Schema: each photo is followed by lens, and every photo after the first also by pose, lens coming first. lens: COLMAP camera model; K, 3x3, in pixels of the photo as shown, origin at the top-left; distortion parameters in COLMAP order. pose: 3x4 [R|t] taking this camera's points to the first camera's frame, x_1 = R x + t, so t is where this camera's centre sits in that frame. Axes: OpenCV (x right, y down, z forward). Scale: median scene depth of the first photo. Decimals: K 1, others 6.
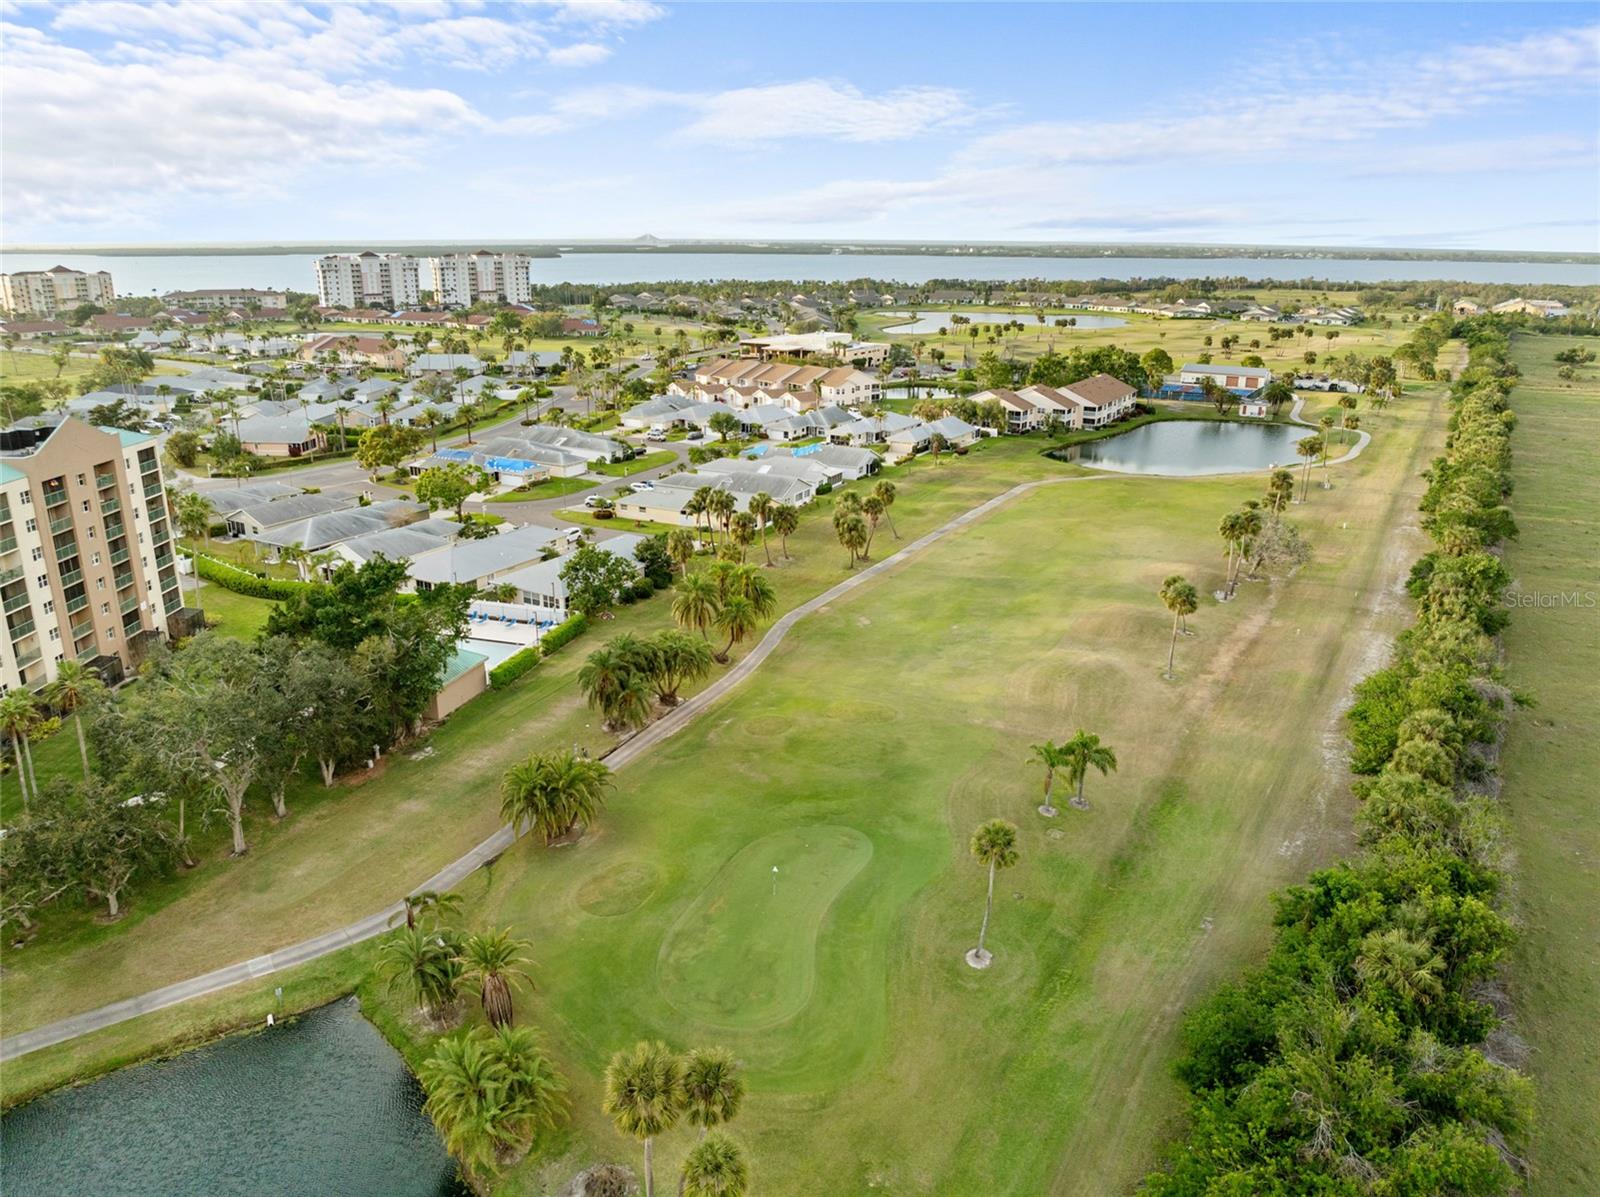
lens RADIAL K [[1127.0, 0, 800.0], [0, 1127.0, 598.5], [0, 0, 1]] dist [-0.048712, 0.009387]
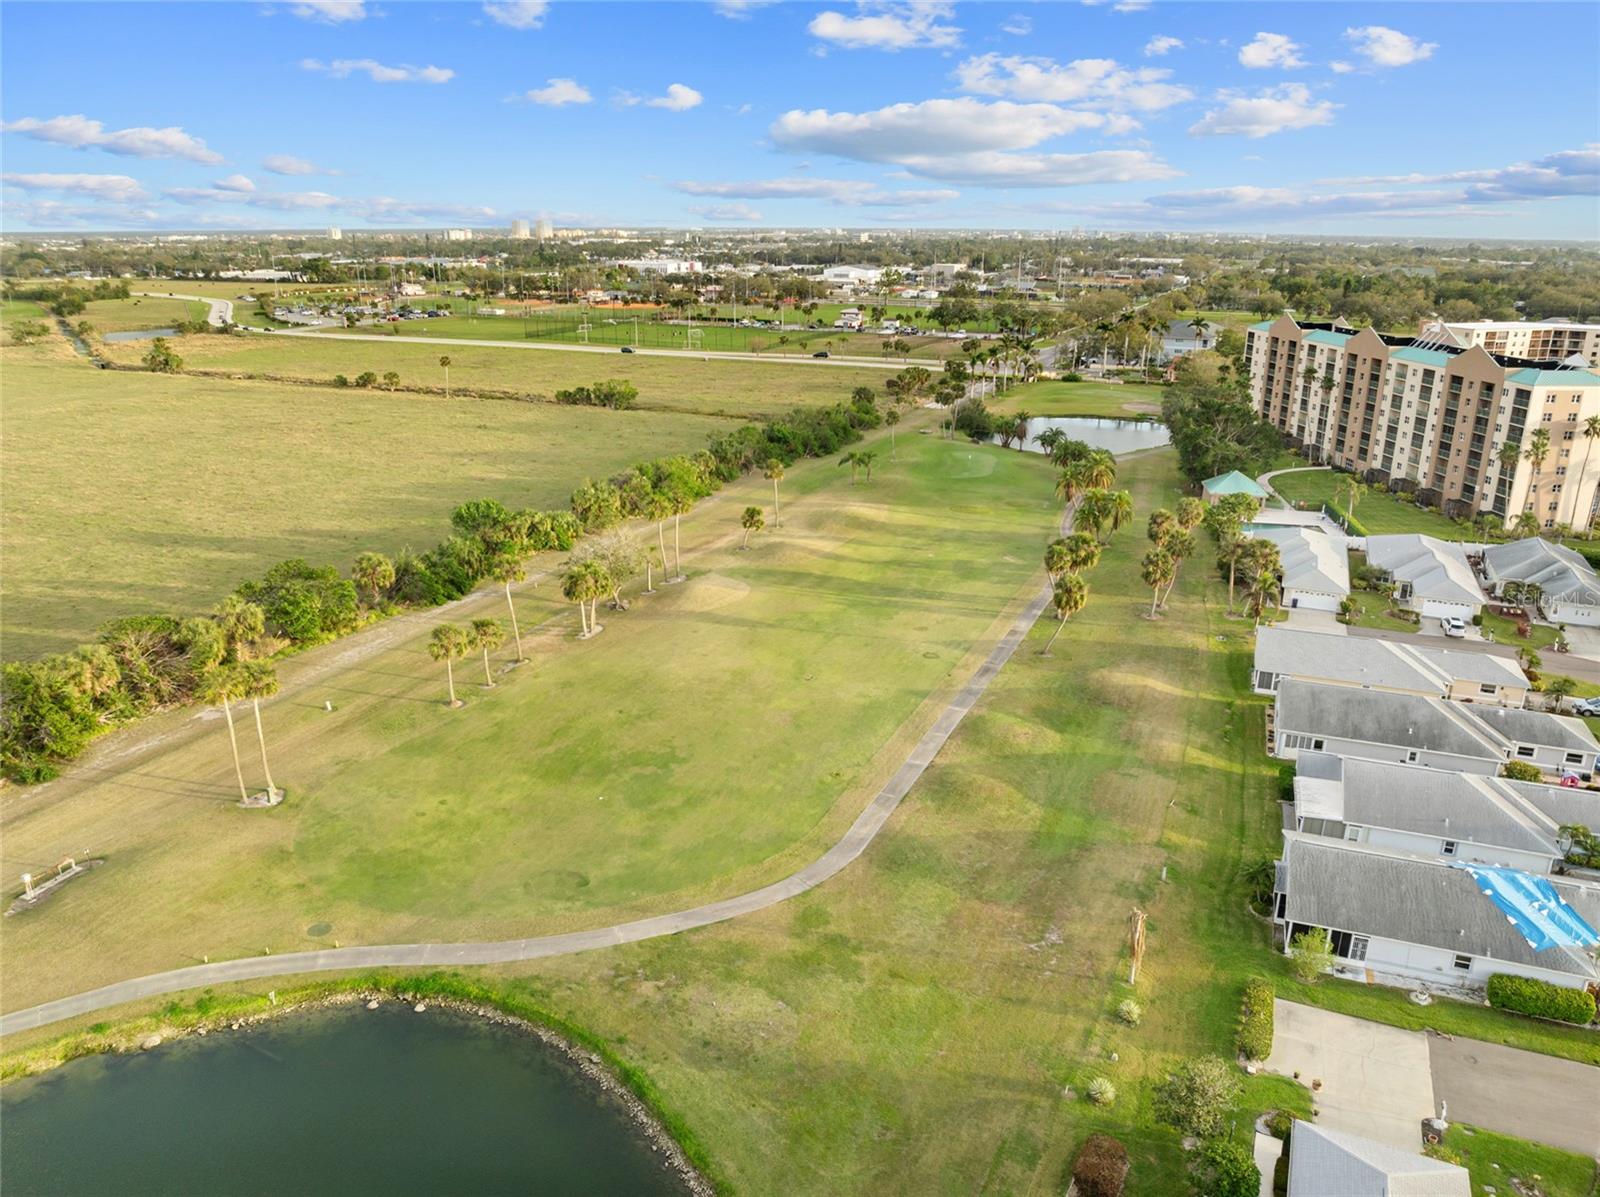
lens RADIAL K [[1127.0, 0, 800.0], [0, 1127.0, 598.5], [0, 0, 1]] dist [-0.048712, 0.009387]
pose [[-0.993987, 0.032353, -0.104609, 0.439320], [-0.035548, 0.808258, 0.587754, -0.695091], [0.103567, 0.587938, -0.802248, 2.157621]]
